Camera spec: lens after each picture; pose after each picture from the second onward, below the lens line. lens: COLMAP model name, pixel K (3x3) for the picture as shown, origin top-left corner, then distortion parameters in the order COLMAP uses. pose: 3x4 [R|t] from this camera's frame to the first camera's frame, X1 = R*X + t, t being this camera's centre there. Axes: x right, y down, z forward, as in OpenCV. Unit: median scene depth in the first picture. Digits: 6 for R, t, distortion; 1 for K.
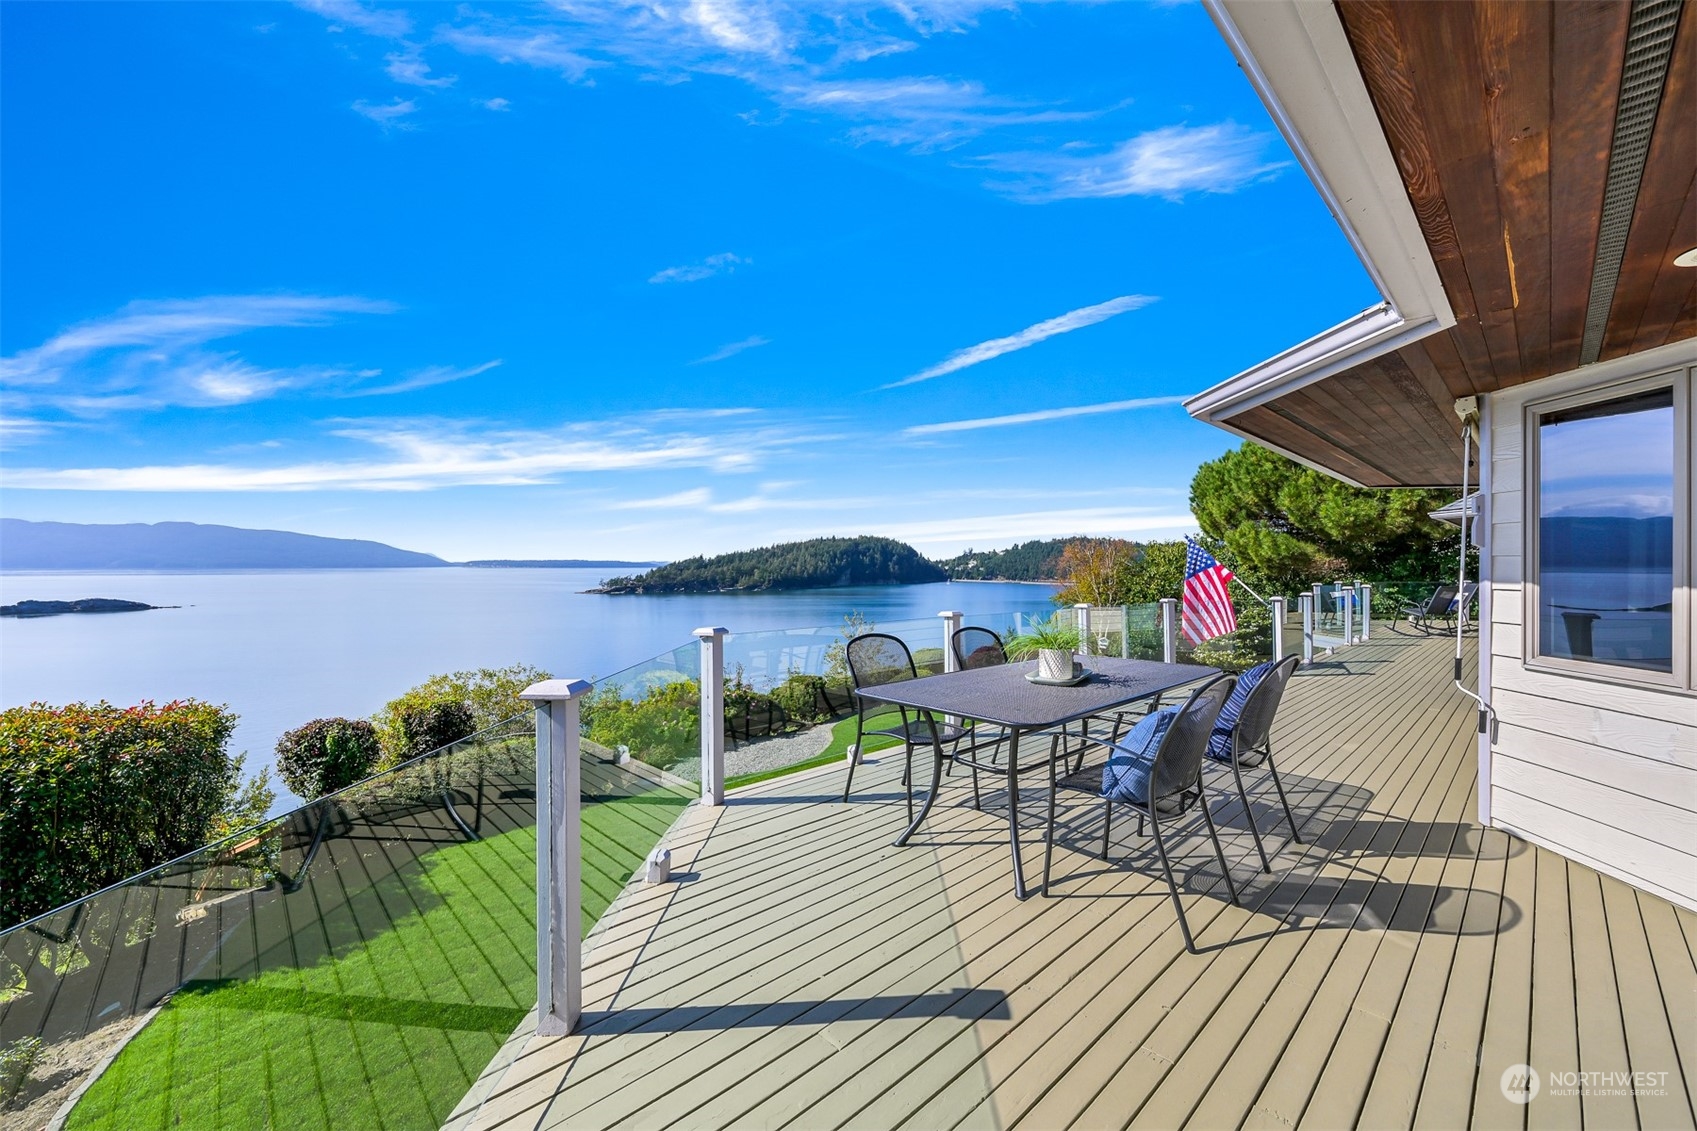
lens RADIAL K [[679.0, 0, 822.0], [0, 679.0, 570.1], [0, 0, 1]] dist [0.005977, -0.001342]
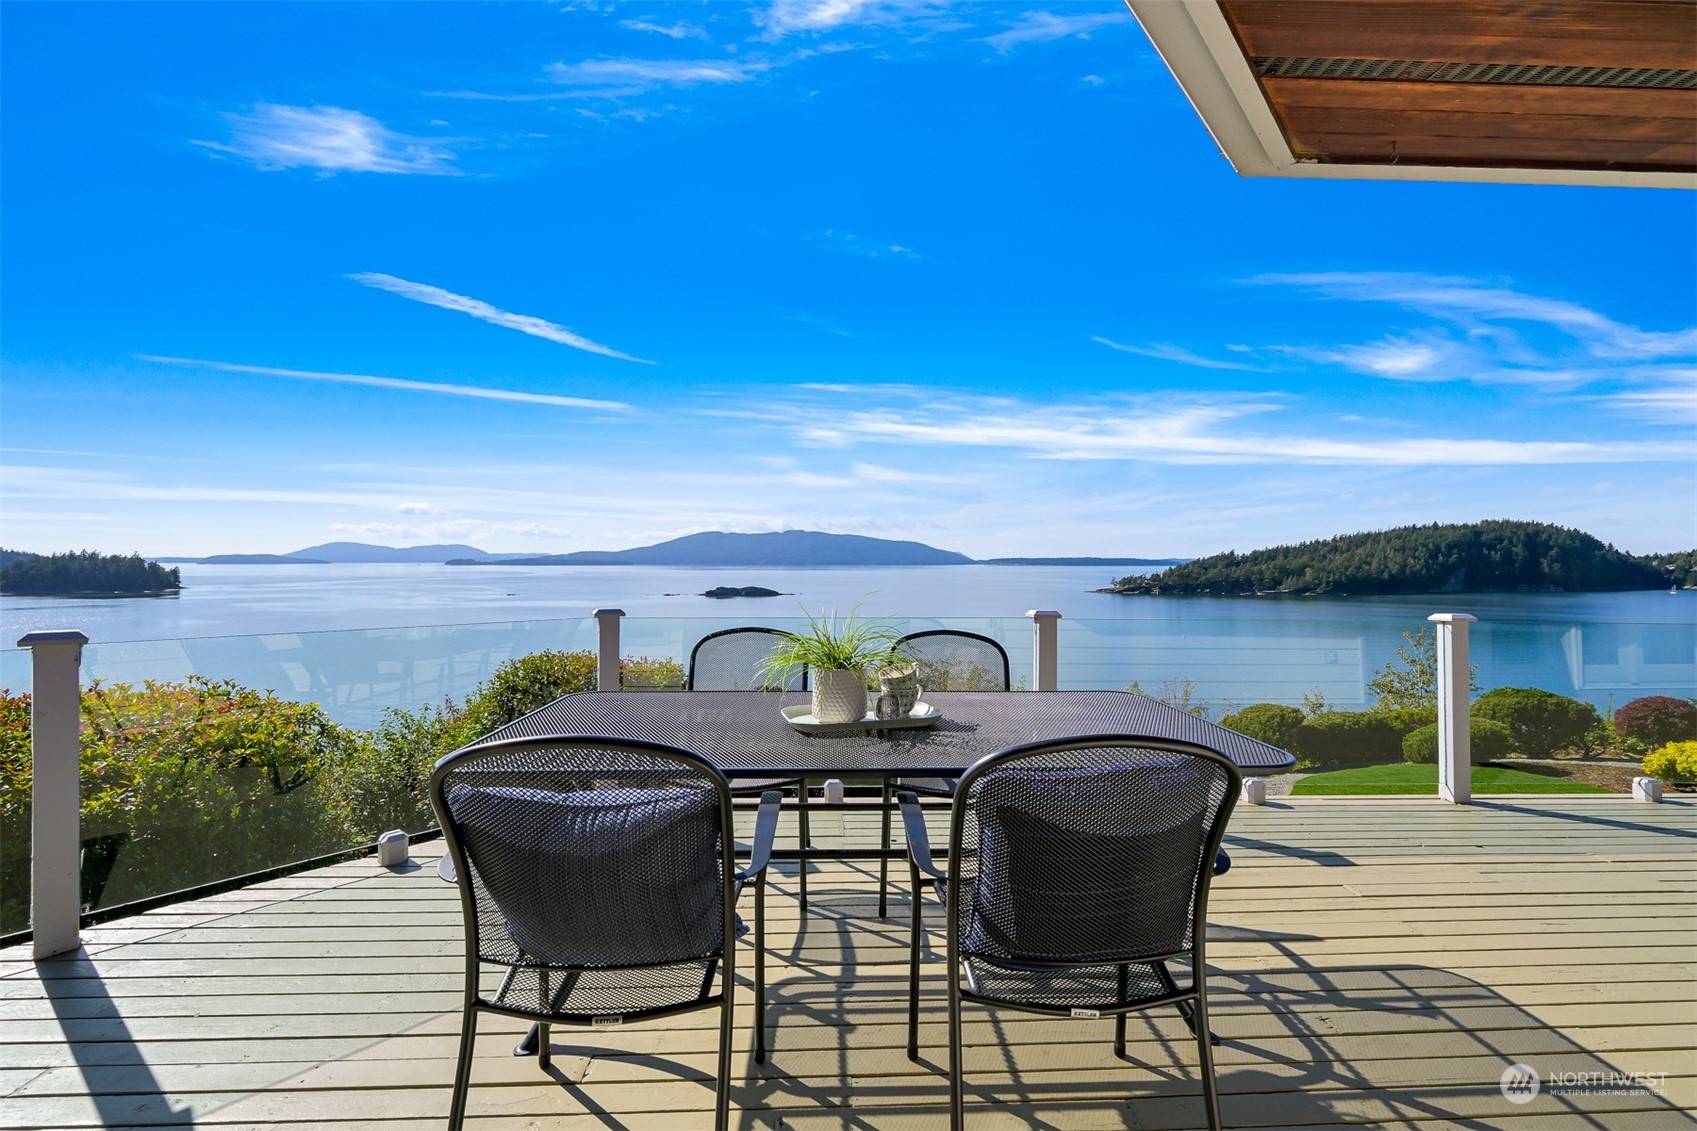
lens RADIAL K [[705.4, 0, 850.4], [0, 705.4, 575.1], [0, 0, 1]] dist [0.004603, -0.000308]
pose [[0.754798, 0.011757, -0.655852, 0.858828], [-0.006448, 0.999924, 0.010505, 0.037387], [0.655926, -0.003700, 0.754816, 0.650977]]
